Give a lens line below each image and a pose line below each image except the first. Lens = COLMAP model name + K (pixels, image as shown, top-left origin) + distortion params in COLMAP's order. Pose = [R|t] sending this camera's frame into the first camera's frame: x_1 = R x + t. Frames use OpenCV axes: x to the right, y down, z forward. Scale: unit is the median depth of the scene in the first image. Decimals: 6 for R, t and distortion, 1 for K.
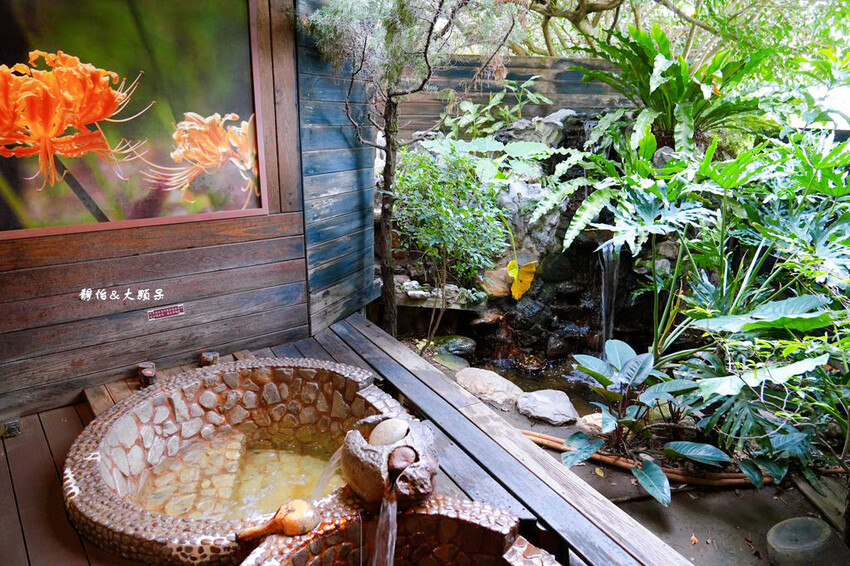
lens RADIAL K [[567.6, 0, 427.4], [0, 567.6, 281.5], [0, 0, 1]] dist [-0.011114, 0.001794]
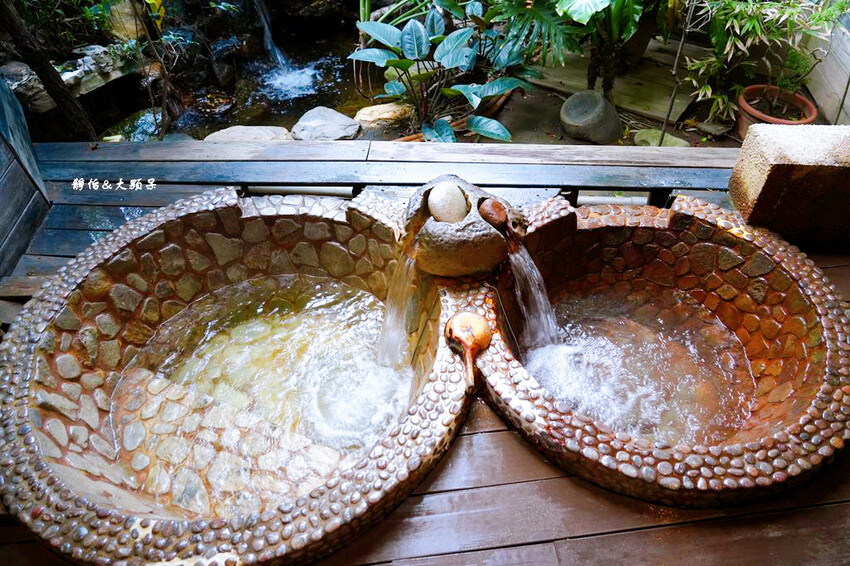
lens RADIAL K [[567.6, 0, 427.4], [0, 567.6, 281.5], [0, 0, 1]] dist [-0.011114, 0.001794]
pose [[0.554100, -0.631160, 0.542780, -0.431489], [0.278056, 0.754906, 0.593971, -0.110563], [-0.784638, -0.178196, 0.593792, 0.341592]]
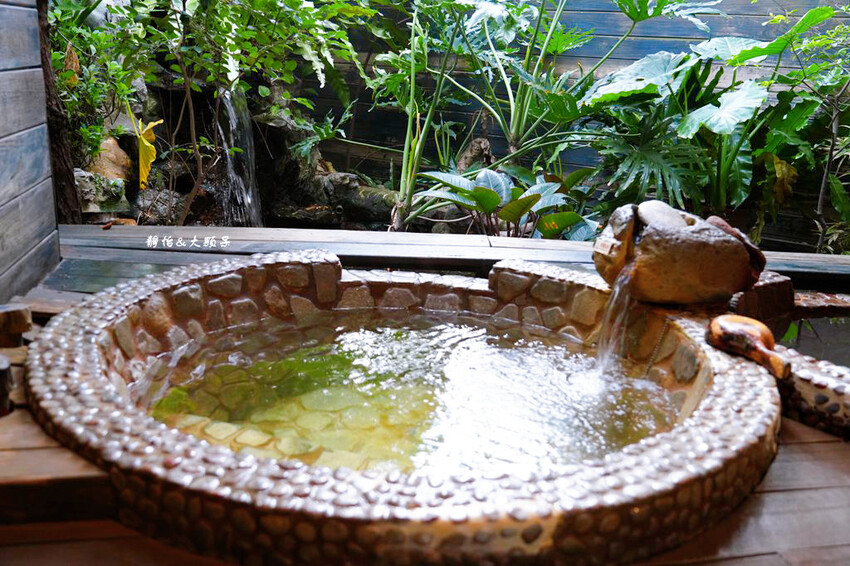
lens RADIAL K [[821.0, 0, 428.6], [0, 821.0, 282.9], [0, 0, 1]] dist [-0.013818, -0.012147]
pose [[0.483656, -0.239270, 0.841919, -0.712298], [0.211347, 0.965371, 0.152943, 0.093473], [-0.849358, 0.103966, 0.517476, 0.512937]]
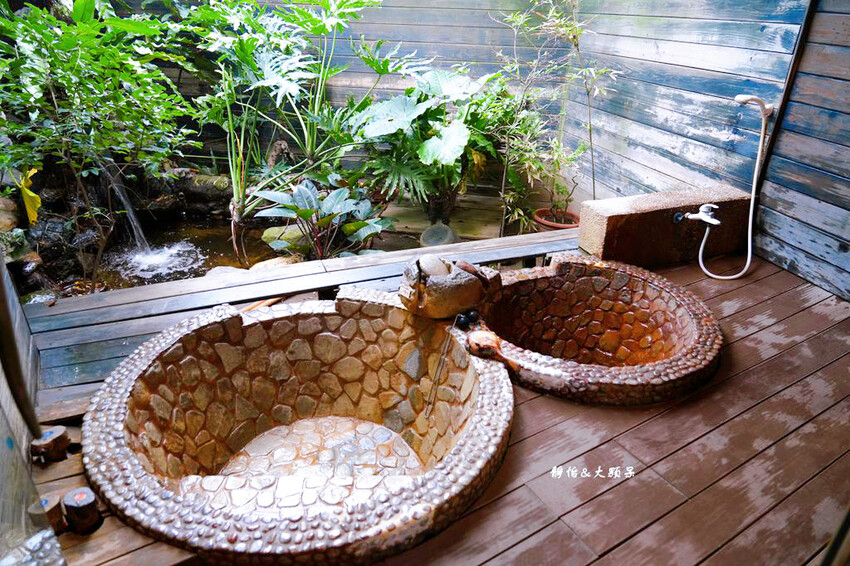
lens RADIAL K [[567.6, 0, 427.4], [0, 567.6, 281.5], [0, 0, 1]] dist [-0.011114, 0.001794]
pose [[0.144005, -0.466827, 0.872545, -0.765786], [0.260382, 0.868540, 0.421711, -0.141248], [-0.954706, 0.166466, 0.246628, 0.502892]]
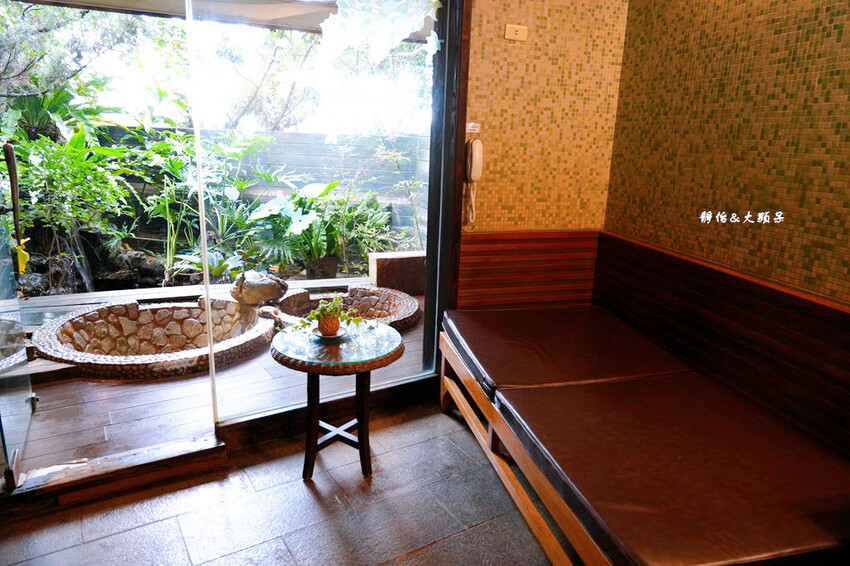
lens RADIAL K [[567.6, 0, 427.4], [0, 567.6, 281.5], [0, 0, 1]] dist [-0.011114, 0.001794]
pose [[0.128795, -0.256397, 0.957952, -1.341270], [0.247485, 0.943743, 0.219320, -0.004970], [-0.960293, 0.208831, 0.185004, 0.017571]]
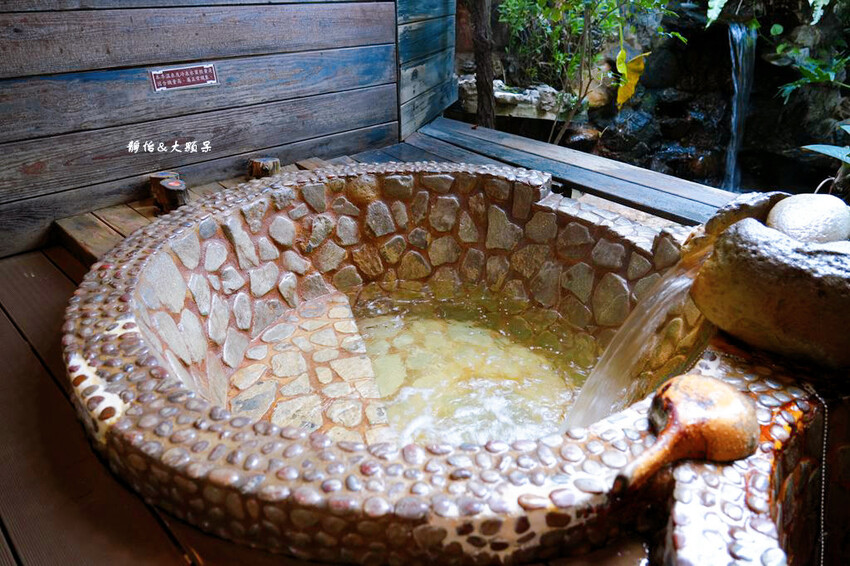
lens RADIAL K [[567.6, 0, 427.4], [0, 567.6, 281.5], [0, 0, 1]] dist [-0.011114, 0.001794]
pose [[0.993584, -0.067169, 0.090985, -0.288262], [0.047083, 0.977161, 0.207220, 0.142032], [-0.102826, -0.201606, 0.974054, 0.401837]]
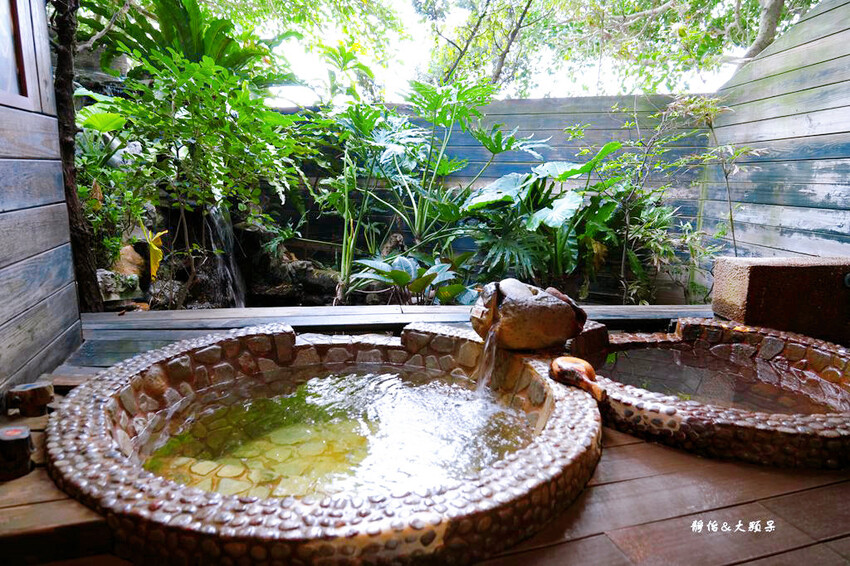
lens RADIAL K [[567.6, 0, 427.4], [0, 567.6, 281.5], [0, 0, 1]] dist [-0.011114, 0.001794]
pose [[0.383674, -0.190444, 0.903618, -0.692822], [0.249258, 0.963543, 0.097239, 0.082981], [-0.889193, 0.187926, 0.417156, 0.501901]]
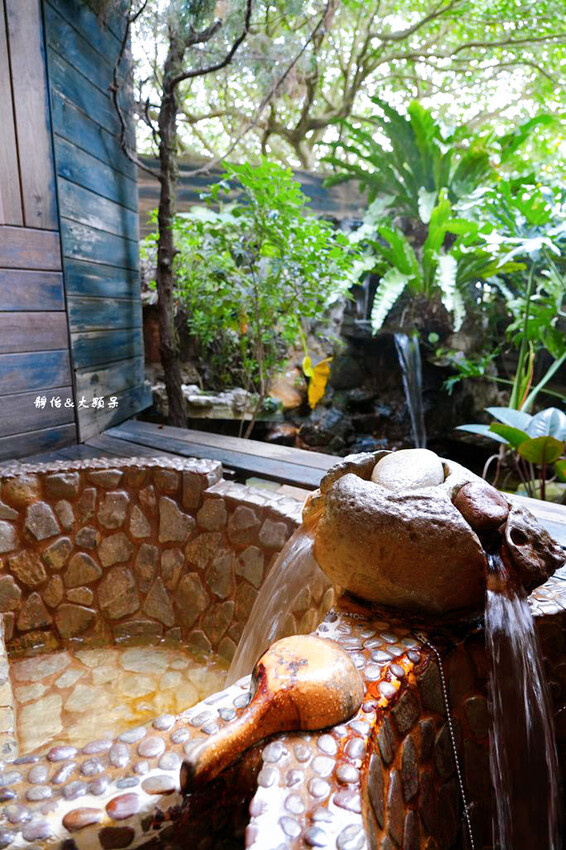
lens RADIAL K [[567.6, 0, 283.0], [0, 567.6, 425.0], [0, 0, 1]] dist [-0.011114, 0.001794]
pose [[0.947292, -0.086651, 0.308430, -0.216957], [0.112162, 0.991500, -0.065932, 0.169645], [-0.300096, 0.097051, 0.948959, 0.395268]]
